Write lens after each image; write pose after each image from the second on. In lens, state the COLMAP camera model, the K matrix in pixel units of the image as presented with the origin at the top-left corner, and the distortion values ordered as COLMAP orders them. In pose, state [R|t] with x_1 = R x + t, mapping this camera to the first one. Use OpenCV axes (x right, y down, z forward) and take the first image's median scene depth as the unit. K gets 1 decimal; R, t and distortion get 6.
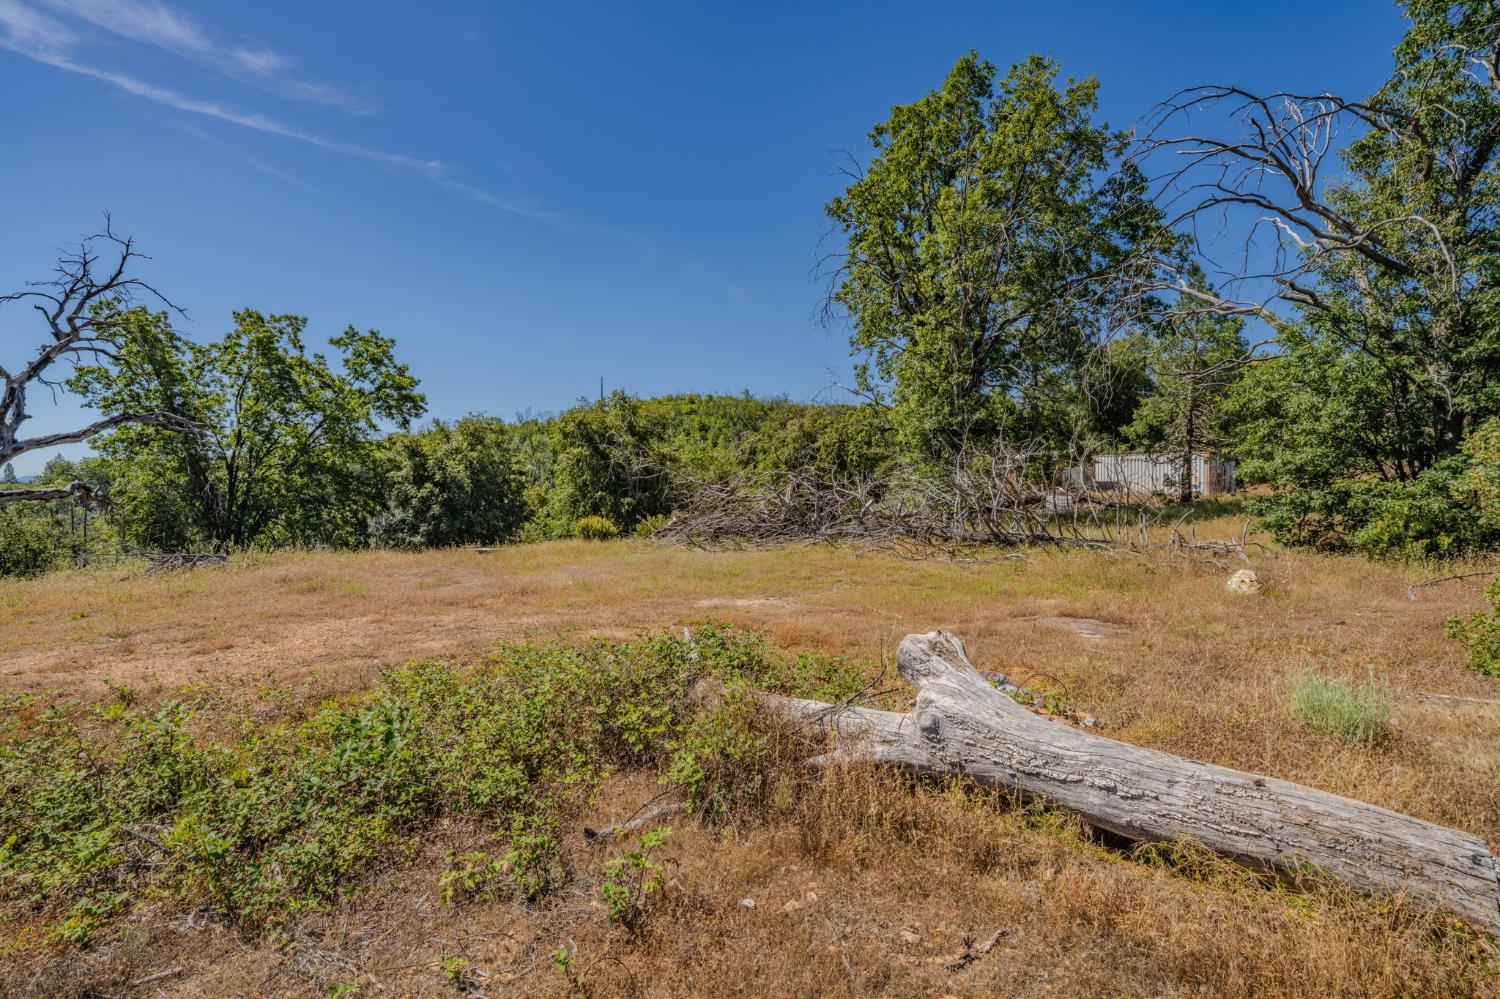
lens RADIAL K [[722.1, 0, 750.0], [0, 722.1, 499.5], [0, 0, 1]] dist [-0.077034, 0.029771]
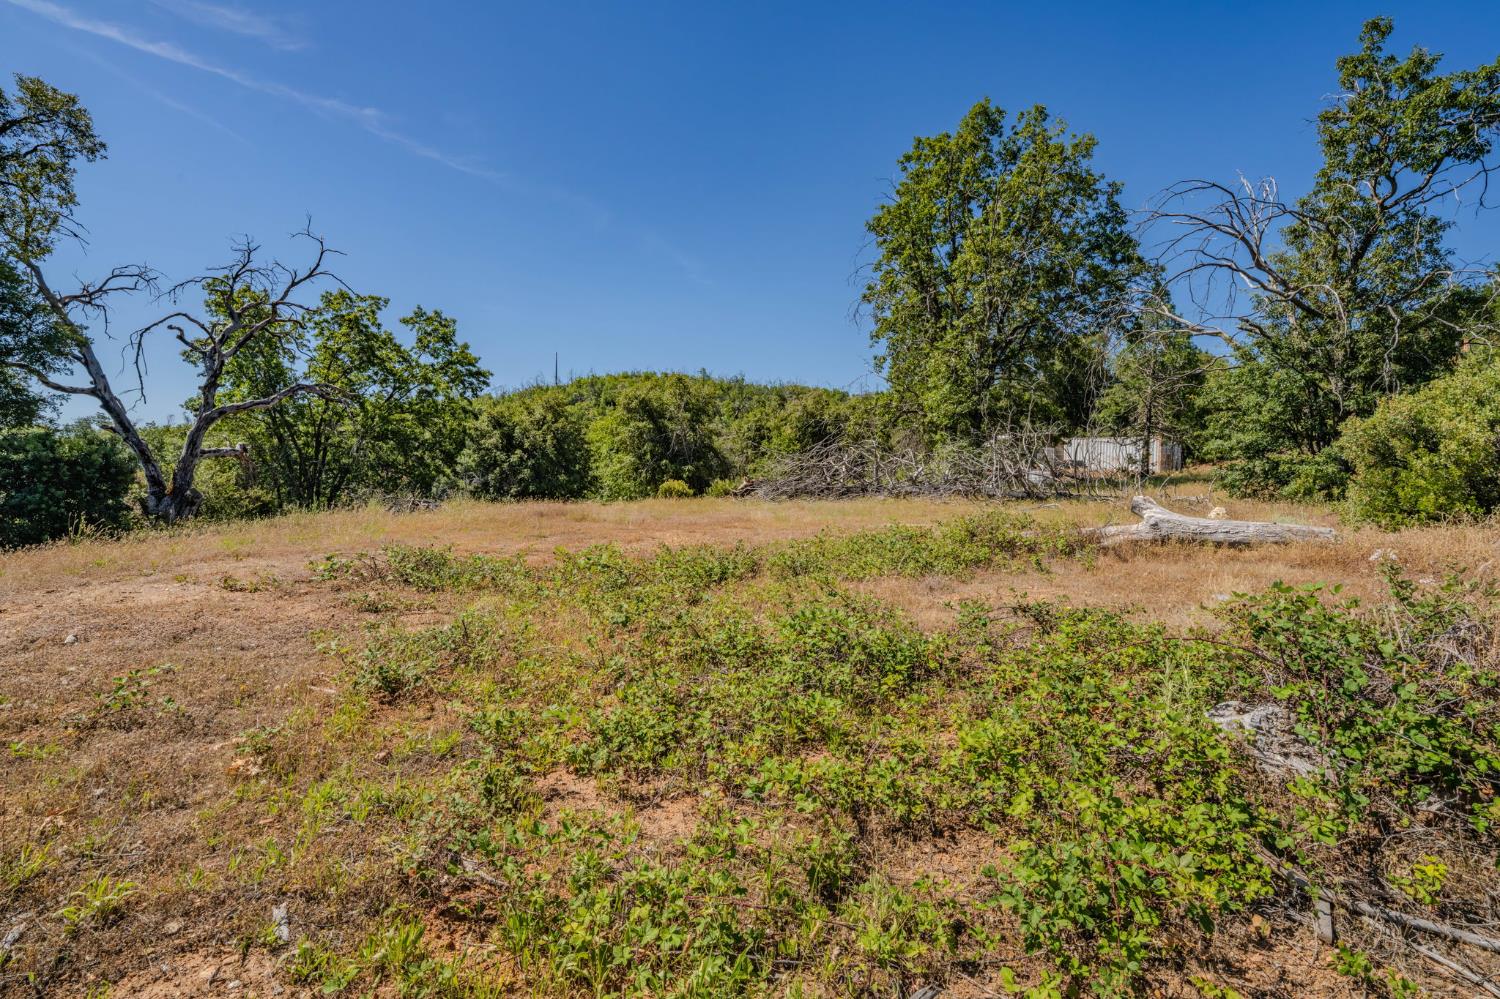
lens RADIAL K [[722.1, 0, 750.0], [0, 722.1, 499.5], [0, 0, 1]] dist [-0.077034, 0.029771]
pose [[0.996658, 0.011787, 0.080831, -0.221552], [-0.014078, 0.999513, 0.027838, 0.024790], [-0.080464, -0.028883, 0.996339, -0.230496]]
